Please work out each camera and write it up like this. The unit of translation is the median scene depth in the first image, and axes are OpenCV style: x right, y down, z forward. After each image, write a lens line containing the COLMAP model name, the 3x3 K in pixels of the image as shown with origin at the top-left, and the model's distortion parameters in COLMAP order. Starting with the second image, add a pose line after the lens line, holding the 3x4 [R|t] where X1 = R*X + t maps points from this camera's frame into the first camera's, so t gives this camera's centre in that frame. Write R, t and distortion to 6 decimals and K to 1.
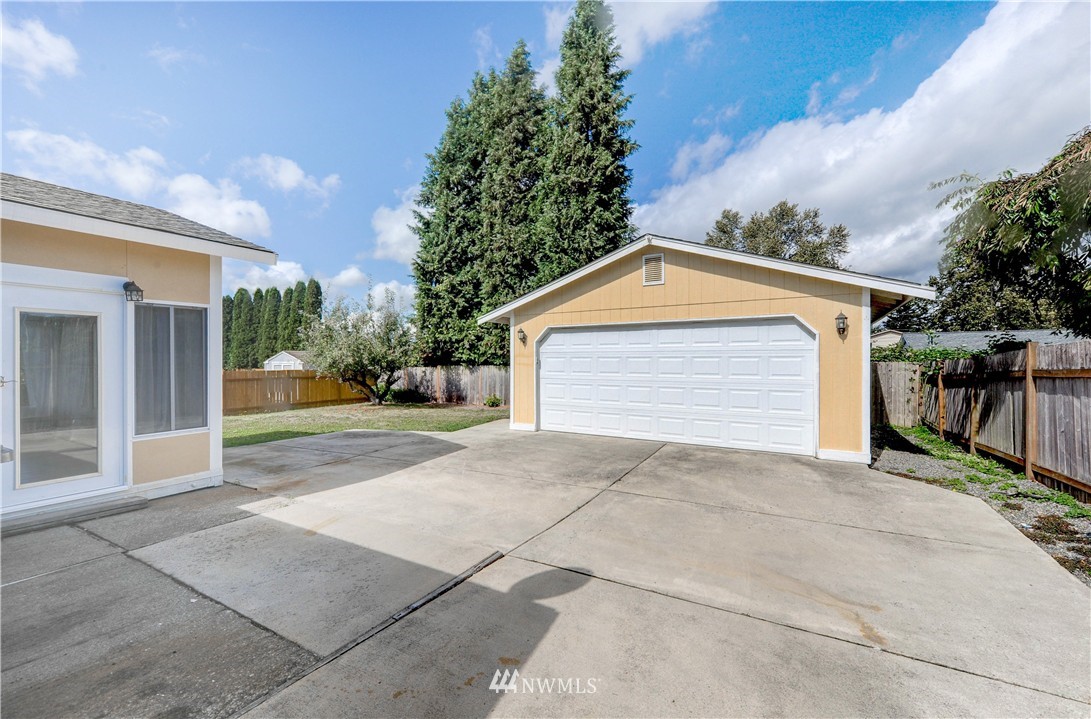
lens RADIAL K [[444.6, 0, 545.5], [0, 444.6, 359.5], [0, 0, 1]] dist [-0.000289, -0.000009]
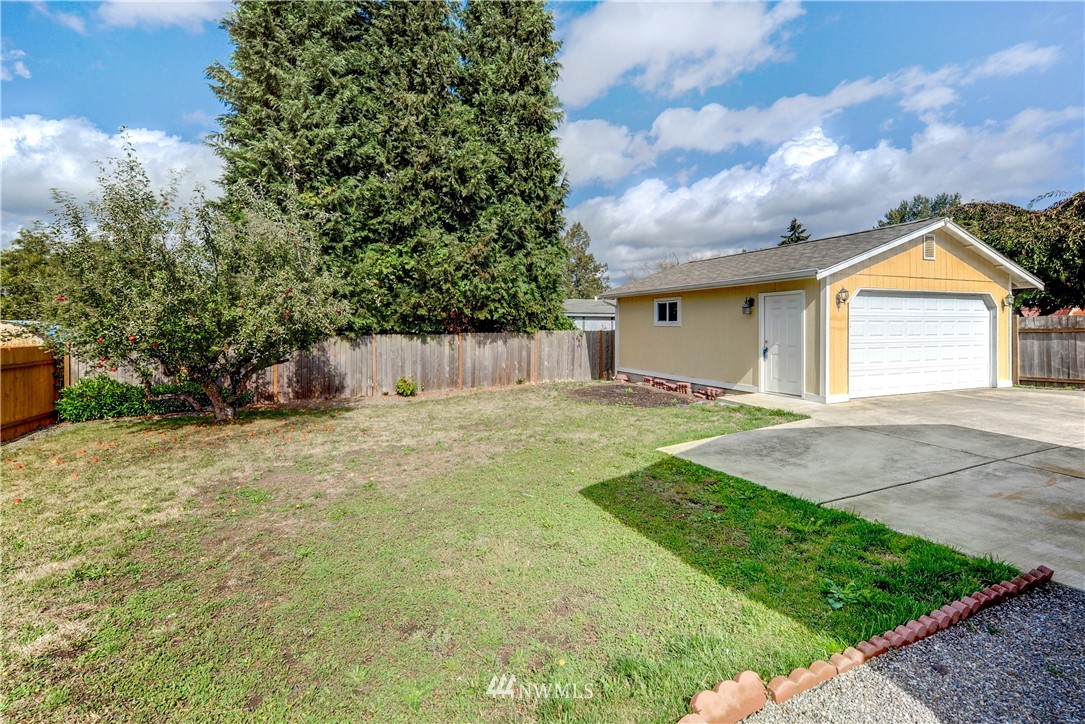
lens RADIAL K [[429.5, 0, 541.6], [0, 429.5, 327.8], [0, 0, 1]] dist [0.000102, -0.000020]
pose [[0.617074, 0.002954, 0.786899, -0.534314], [0.002106, 0.999983, -0.005405, 0.006802], [-0.786902, 0.004992, 0.617058, 0.454458]]
